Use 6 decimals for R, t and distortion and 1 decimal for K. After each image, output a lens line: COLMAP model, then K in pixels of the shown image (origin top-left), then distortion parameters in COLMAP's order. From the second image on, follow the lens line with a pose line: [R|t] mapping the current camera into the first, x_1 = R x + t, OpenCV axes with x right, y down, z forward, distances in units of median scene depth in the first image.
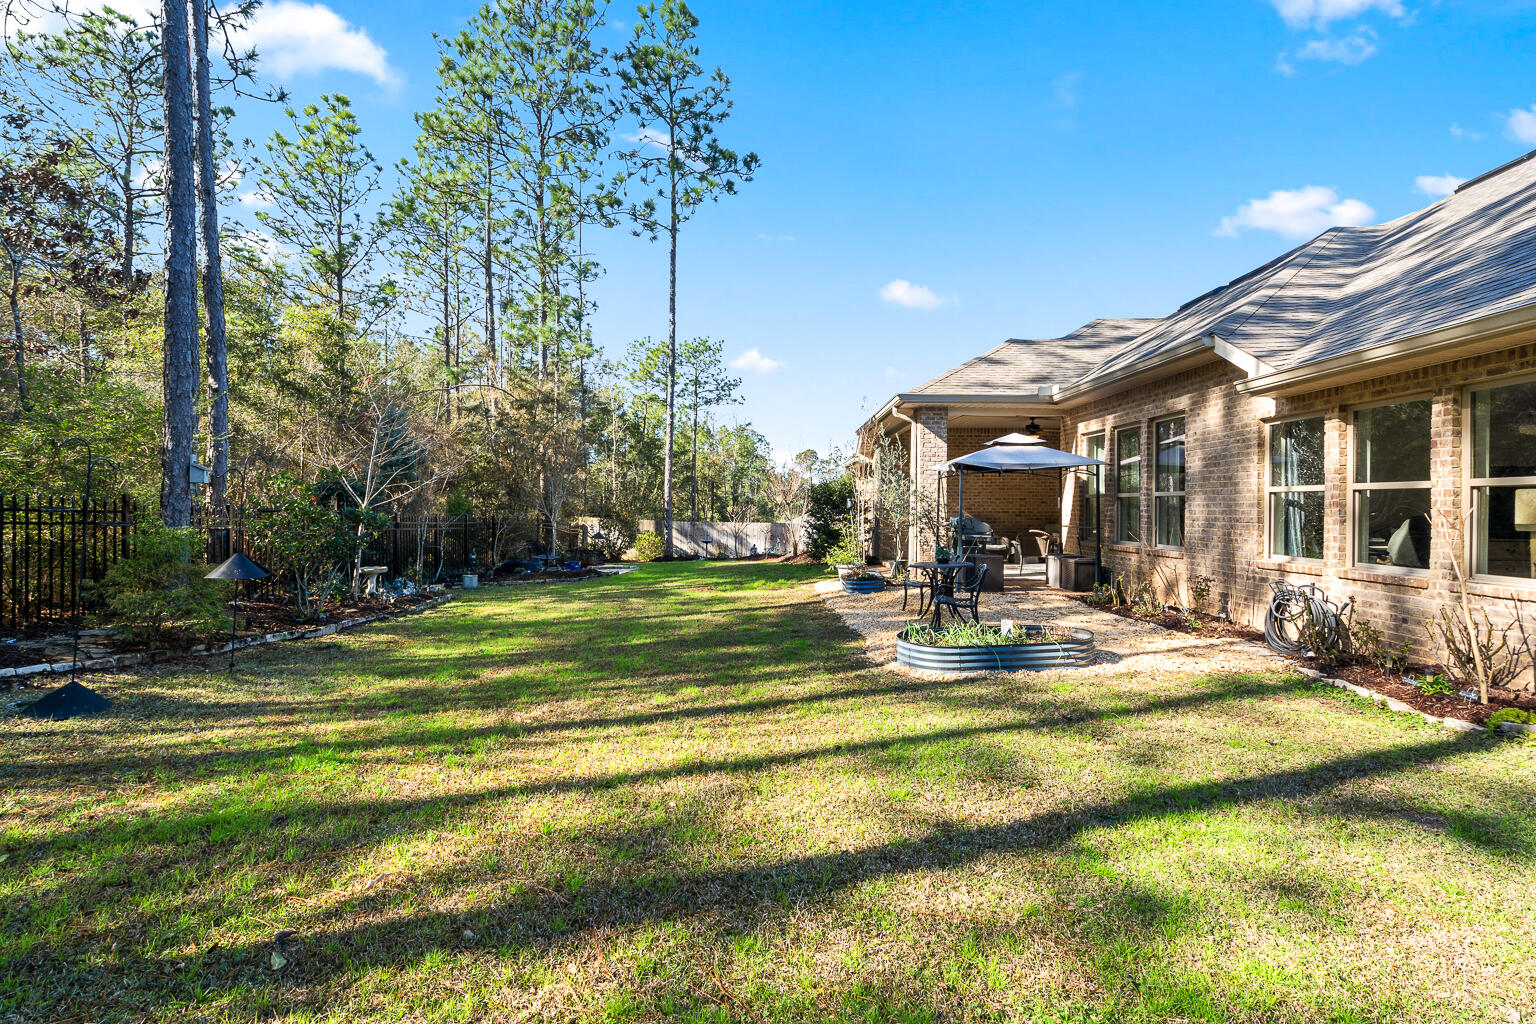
lens RADIAL K [[700.1, 0, 757.5], [0, 700.1, 511.2], [0, 0, 1]] dist [-0.001201, 0.000497]
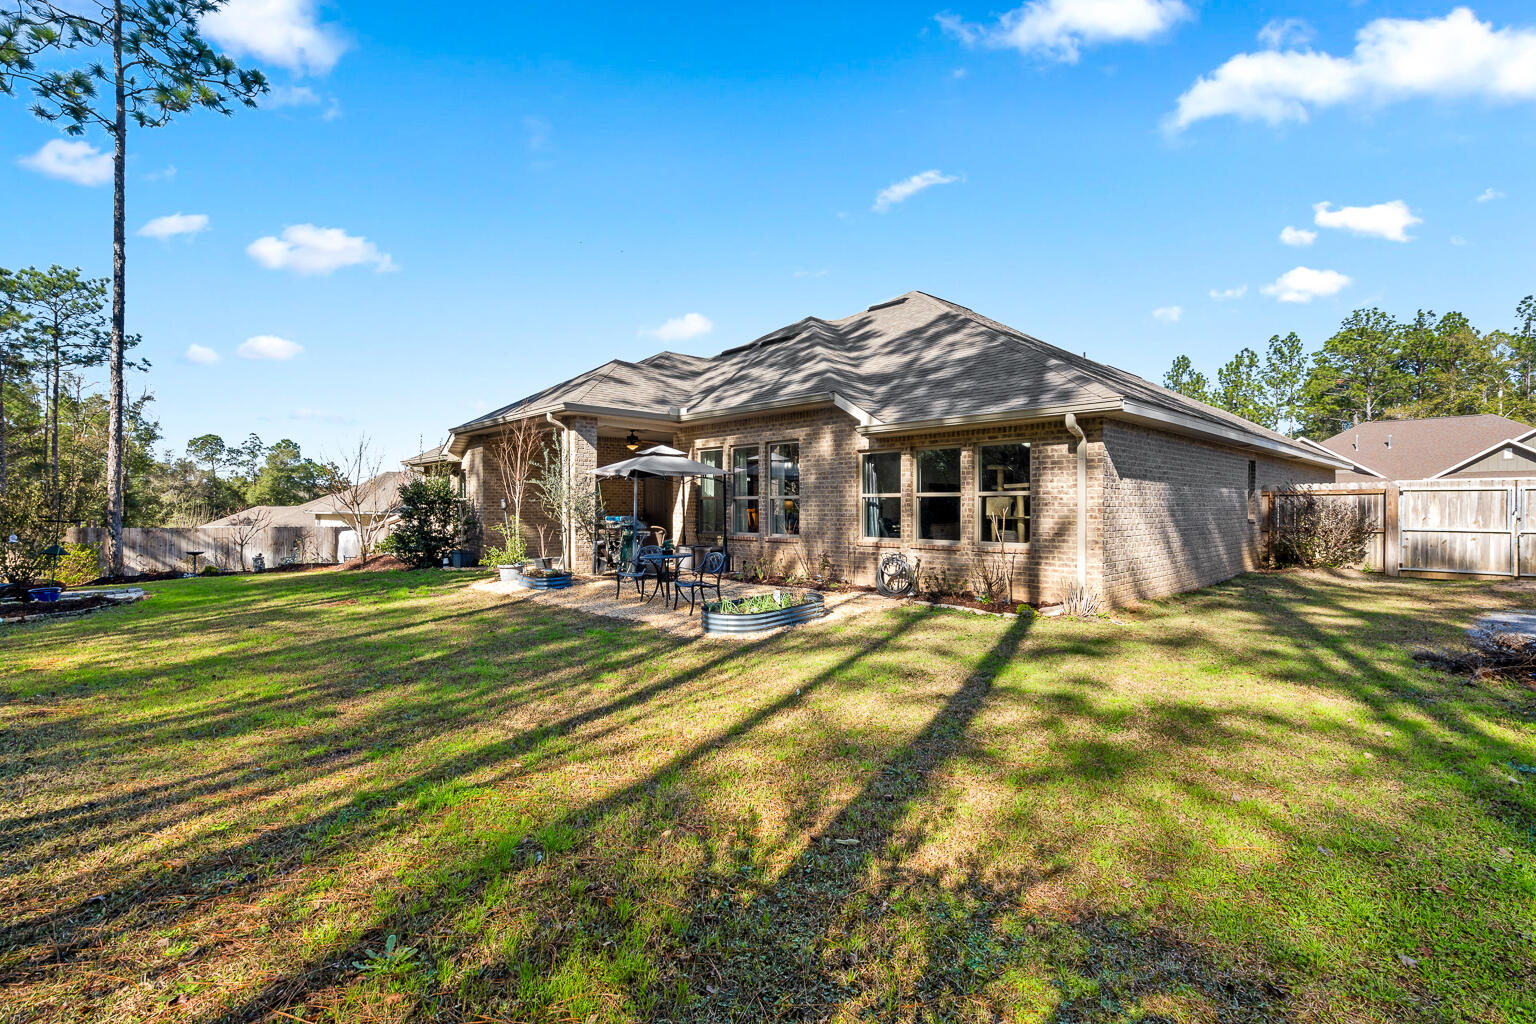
lens RADIAL K [[700.1, 0, 757.5], [0, 700.1, 511.2], [0, 0, 1]] dist [-0.001201, 0.000497]
pose [[0.715415, -0.007175, 0.698663, -0.416715], [0.006763, 0.999972, 0.003344, -0.002534], [-0.698667, 0.002332, 0.715443, 0.035745]]
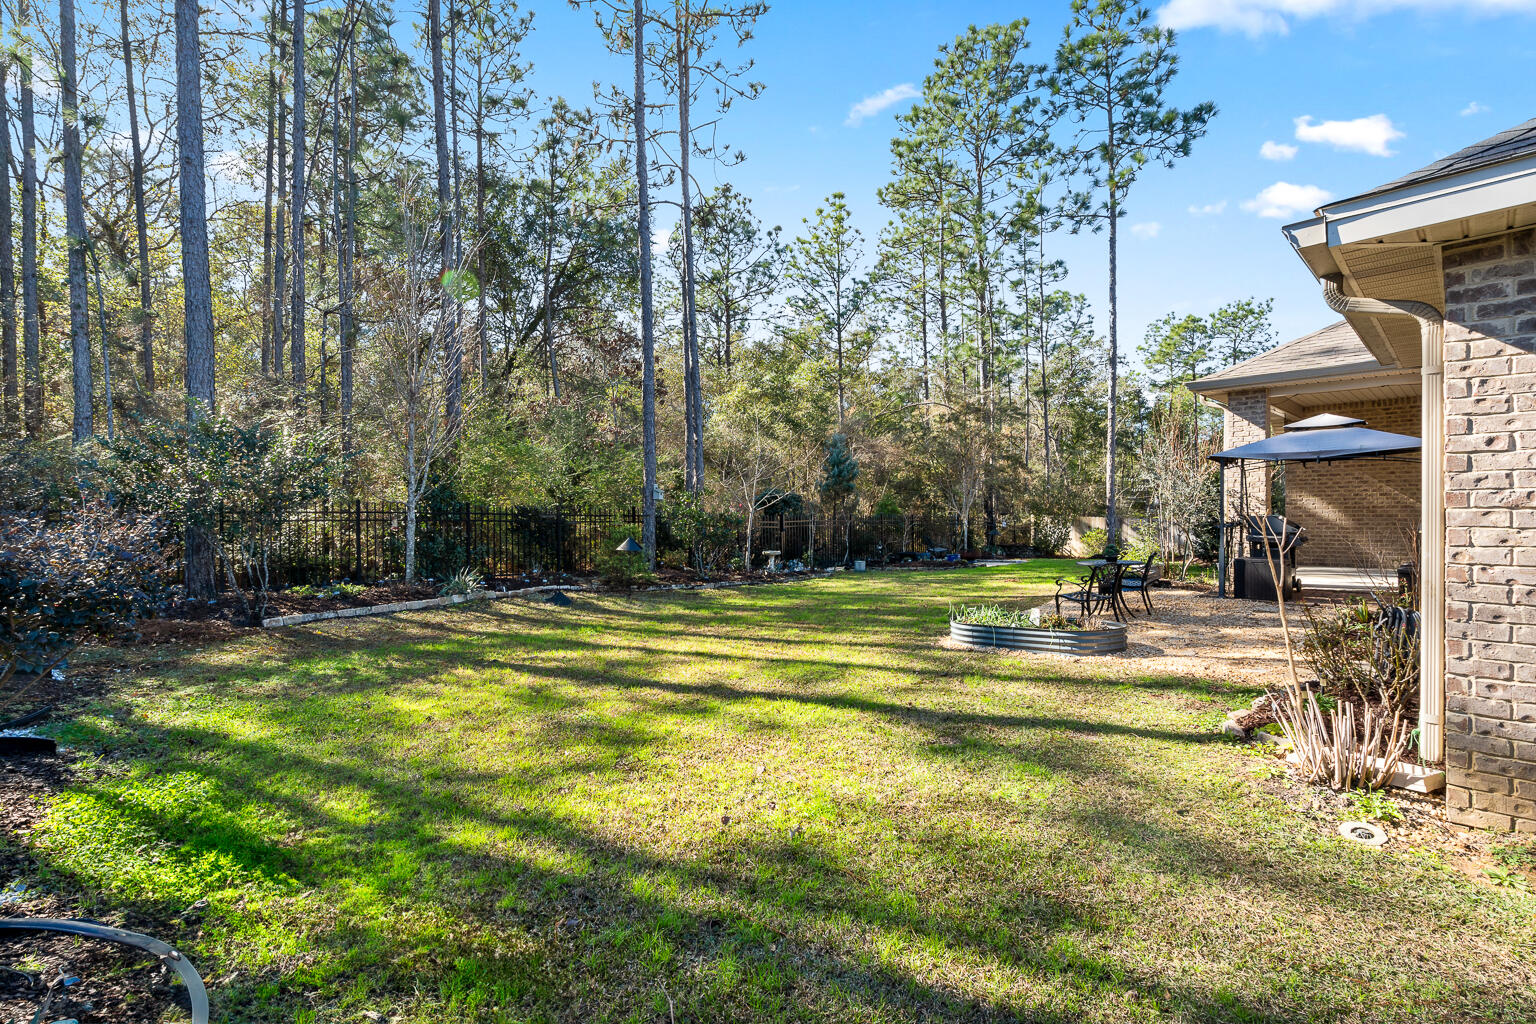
lens RADIAL K [[700.1, 0, 757.5], [0, 700.1, 511.2], [0, 0, 1]] dist [-0.001201, 0.000497]
pose [[0.706106, -0.009538, -0.708042, 0.566580], [0.013418, 0.999910, -0.000088, -0.005561], [0.707979, -0.009438, 0.706171, -0.082372]]
